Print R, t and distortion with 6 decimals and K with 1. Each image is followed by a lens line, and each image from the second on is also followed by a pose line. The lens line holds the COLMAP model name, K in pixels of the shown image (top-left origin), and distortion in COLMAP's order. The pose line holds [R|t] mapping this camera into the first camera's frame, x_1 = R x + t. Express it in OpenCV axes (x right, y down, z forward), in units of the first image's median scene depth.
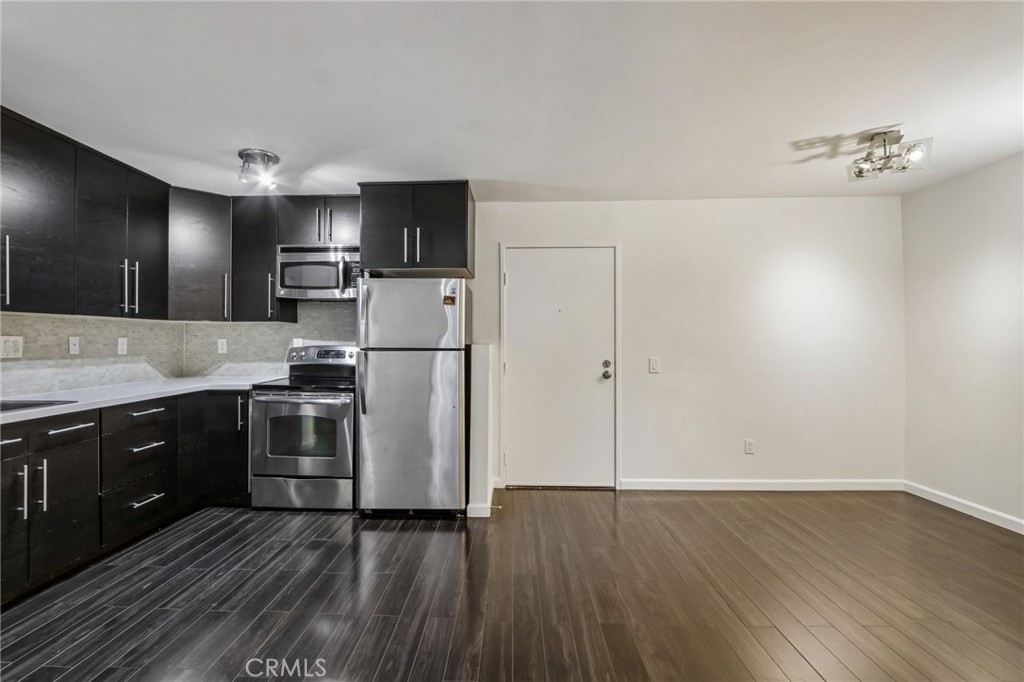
lens RADIAL K [[486.5, 0, 491.2], [0, 486.5, 336.4], [0, 0, 1]] dist [-0.002634, -0.000465]
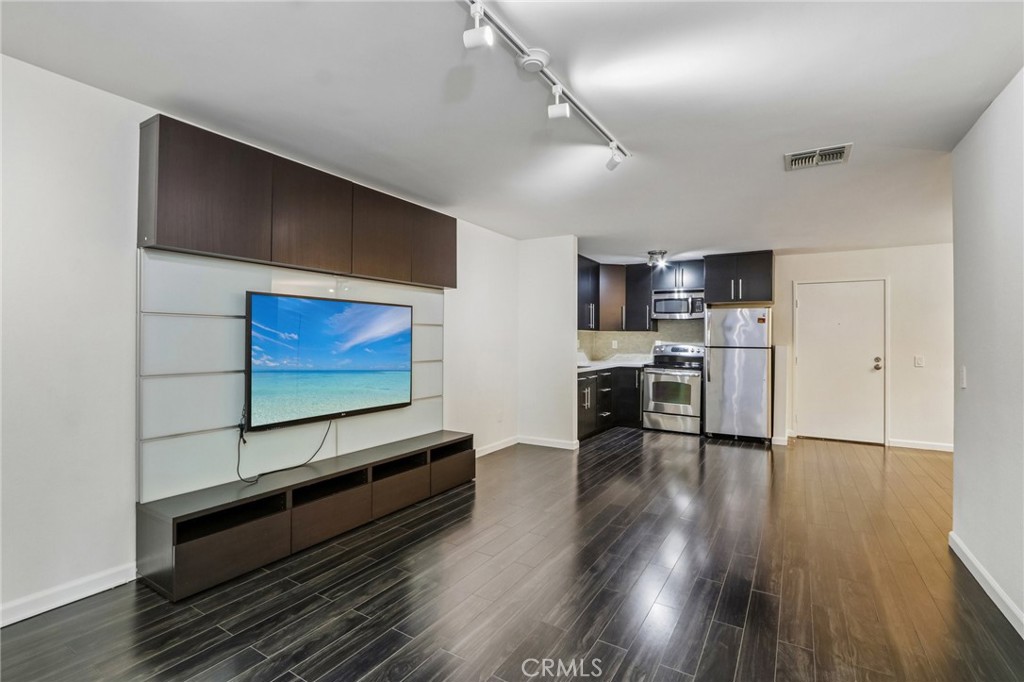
lens RADIAL K [[486.5, 0, 491.2], [0, 486.5, 336.4], [0, 0, 1]] dist [-0.002634, -0.000465]
pose [[0.870707, 0.003839, -0.491787, -0.067386], [-0.002803, 0.999992, 0.002844, -0.016818], [0.491794, -0.001098, 0.870711, -0.979716]]
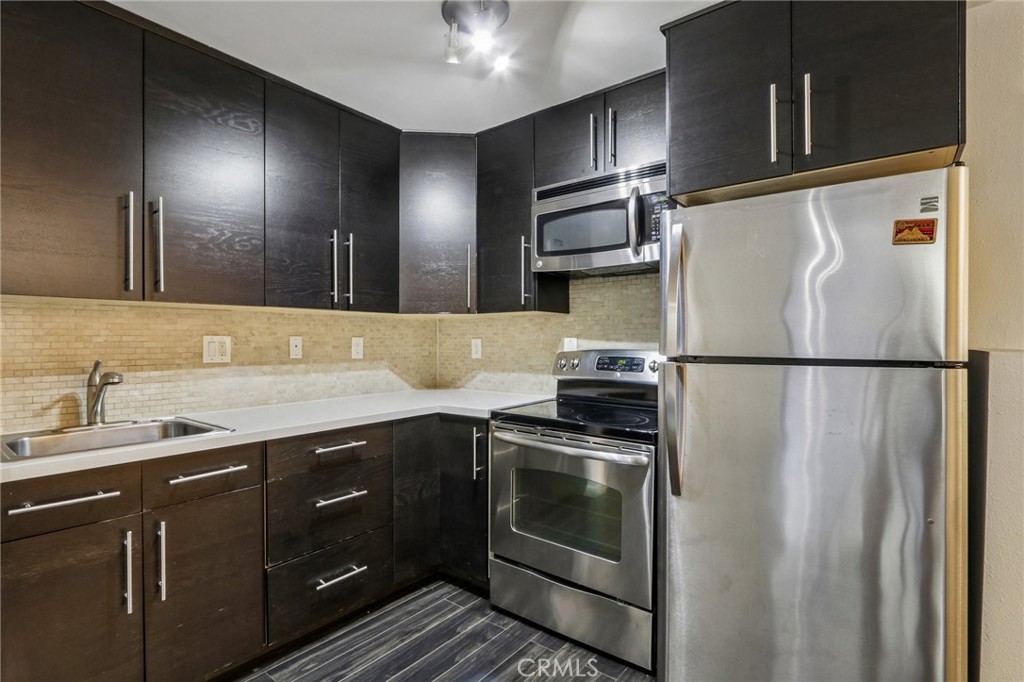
lens RADIAL K [[498.3, 0, 470.0], [0, 498.3, 342.1], [0, 0, 1]] dist [-0.021257, -0.000308]
pose [[0.790696, -0.000296, -0.612208, -0.118205], [0.006258, 0.999952, 0.007600, 0.004956], [0.612176, -0.009841, 0.790660, 0.471755]]
